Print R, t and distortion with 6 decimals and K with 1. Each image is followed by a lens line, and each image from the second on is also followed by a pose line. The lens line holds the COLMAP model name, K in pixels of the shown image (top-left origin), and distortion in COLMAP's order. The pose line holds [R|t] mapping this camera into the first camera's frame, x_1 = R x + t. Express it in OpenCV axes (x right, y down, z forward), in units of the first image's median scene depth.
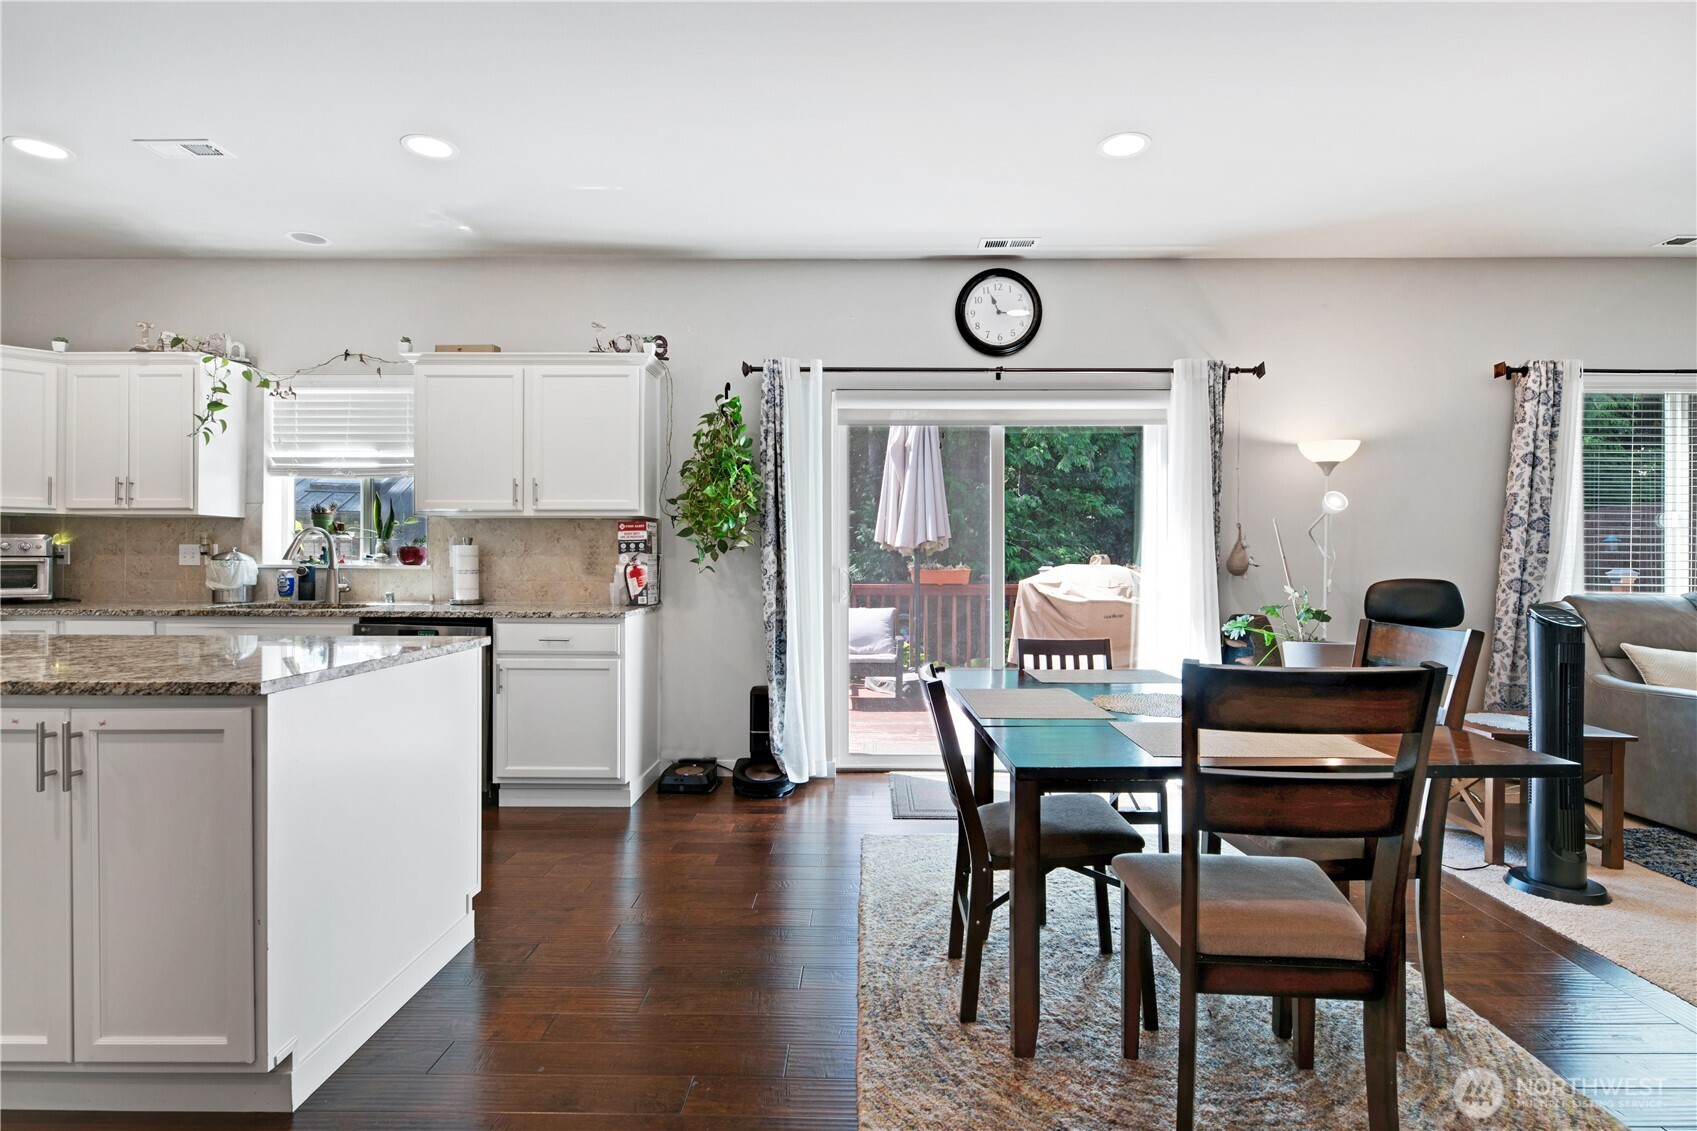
lens RADIAL K [[816.4, 0, 906.6], [0, 816.4, 553.2], [0, 0, 1]] dist [0.003186, -0.003623]
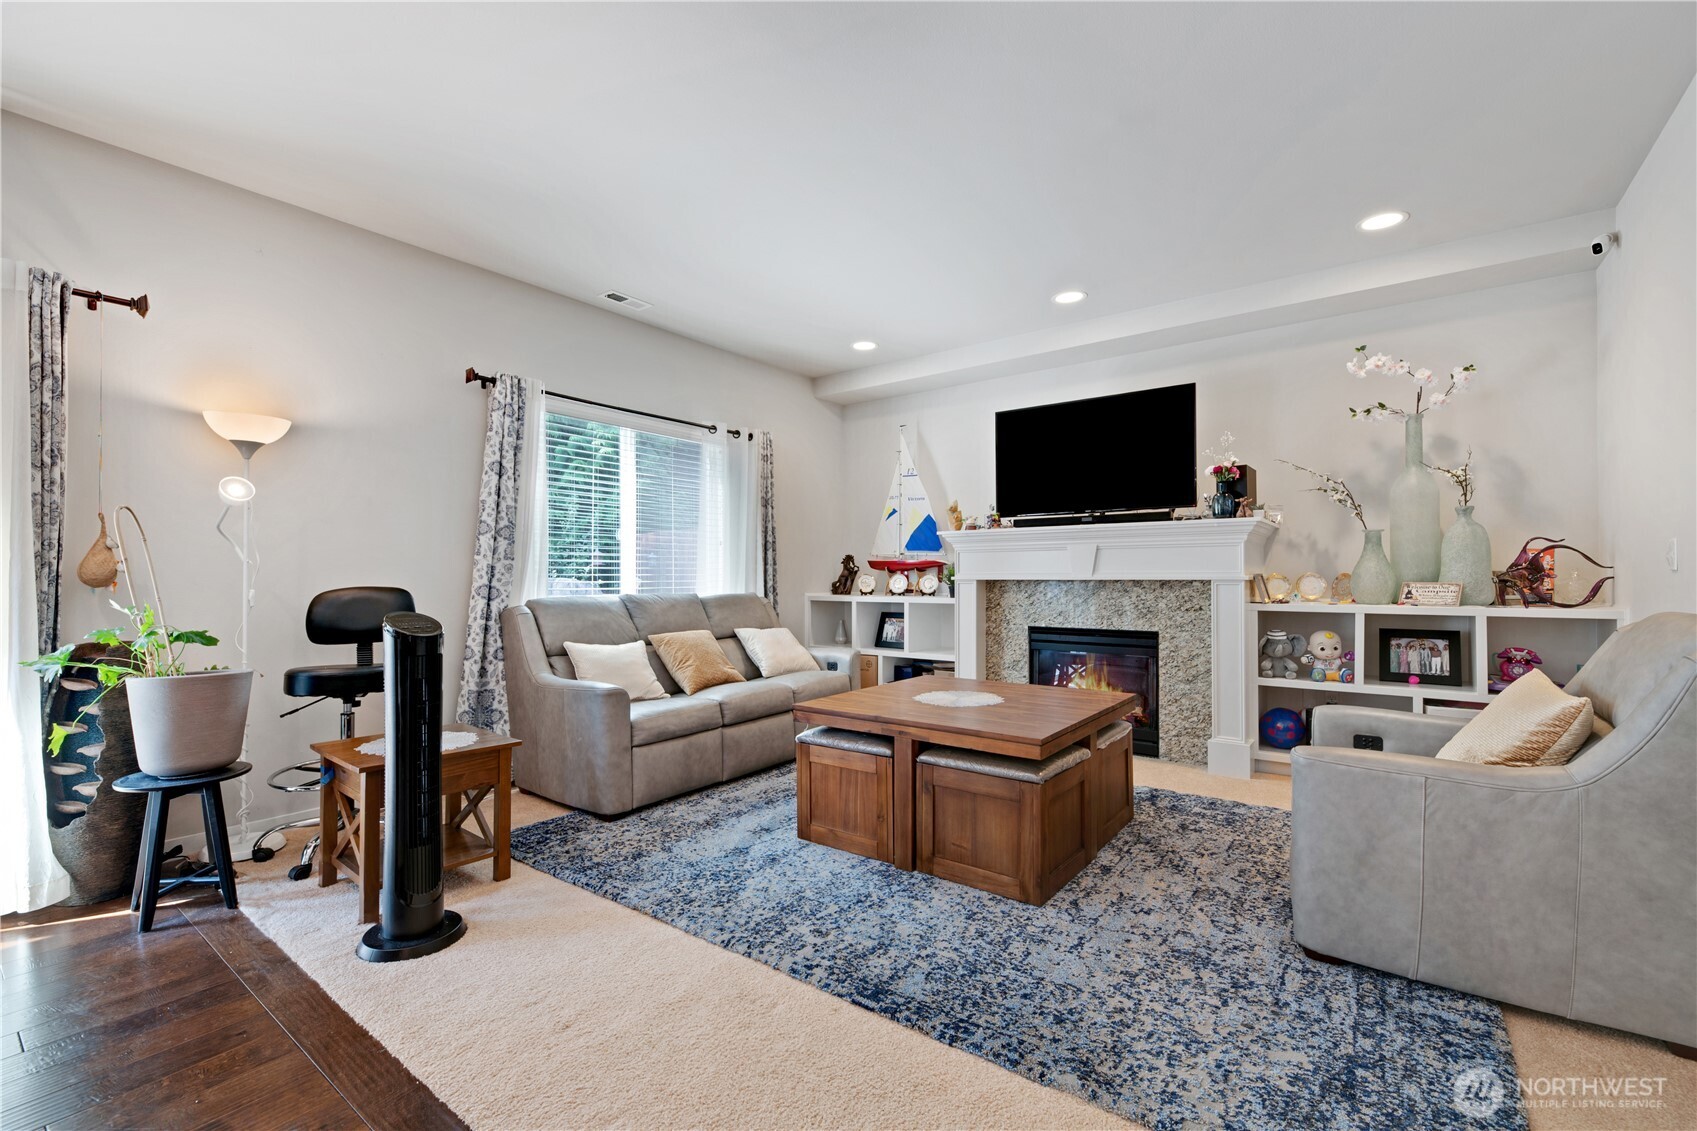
lens RADIAL K [[730.1, 0, 850.6], [0, 730.1, 562.3], [0, 0, 1]] dist [0.001250, 0.000070]
pose [[0.582078, 0.008281, 0.813091, 0.278228], [-0.002350, 0.999961, -0.008501, 0.009991], [-0.813129, 0.003038, 0.582075, 0.107479]]
